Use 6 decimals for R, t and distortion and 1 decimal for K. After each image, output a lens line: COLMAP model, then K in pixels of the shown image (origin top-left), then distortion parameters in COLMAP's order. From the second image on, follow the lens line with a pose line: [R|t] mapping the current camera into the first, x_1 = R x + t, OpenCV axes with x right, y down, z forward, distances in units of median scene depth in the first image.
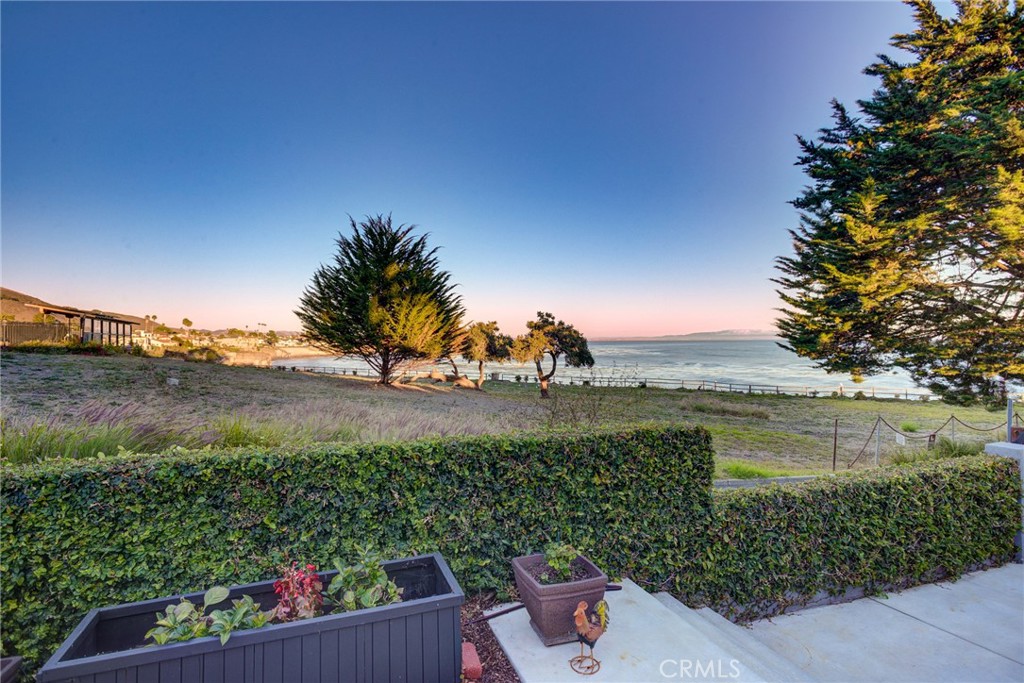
lens RADIAL K [[501.4, 0, 513.3], [0, 501.4, 343.2], [0, 0, 1]] dist [-0.003064, 0.001629]
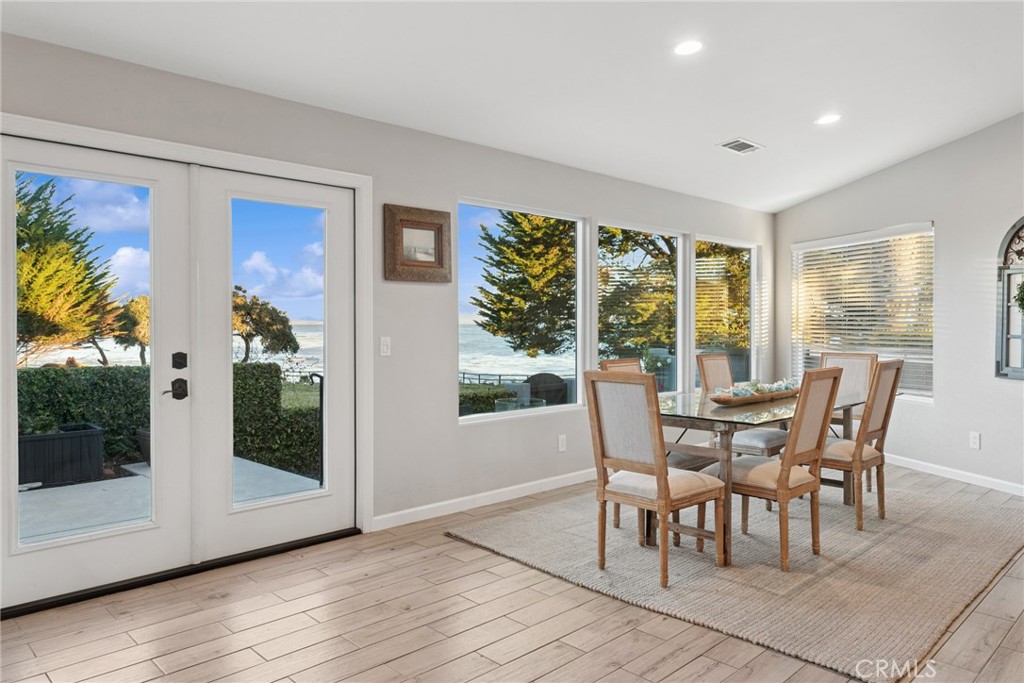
lens RADIAL K [[704.3, 0, 513.7], [0, 704.3, 328.1], [0, 0, 1]] dist [-0.000520, -0.001293]
pose [[0.916695, 0.002955, 0.399576, 0.032672], [-0.002978, 0.999995, -0.000563, 0.009588], [-0.399576, -0.000674, 0.916700, -0.263332]]
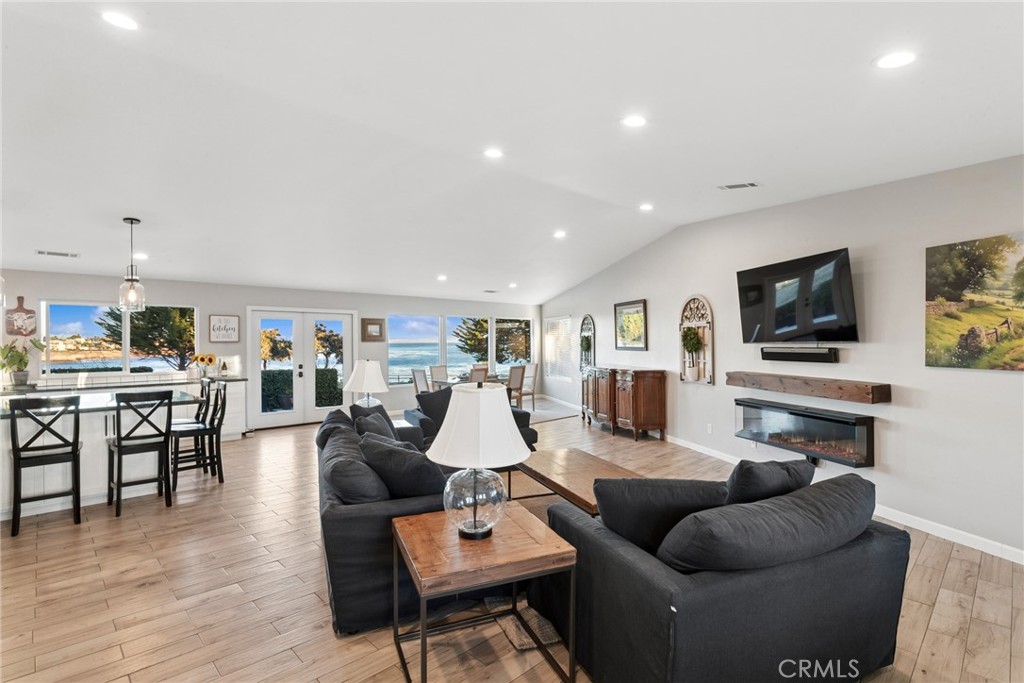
lens RADIAL K [[501.4, 0, 513.3], [0, 501.4, 343.2], [0, 0, 1]] dist [-0.003064, 0.001629]
pose [[0.920808, -0.001291, 0.390013, 0.026843], [0.002938, 0.999989, -0.003626, -0.001215], [-0.390004, 0.004485, 0.920802, -0.563381]]
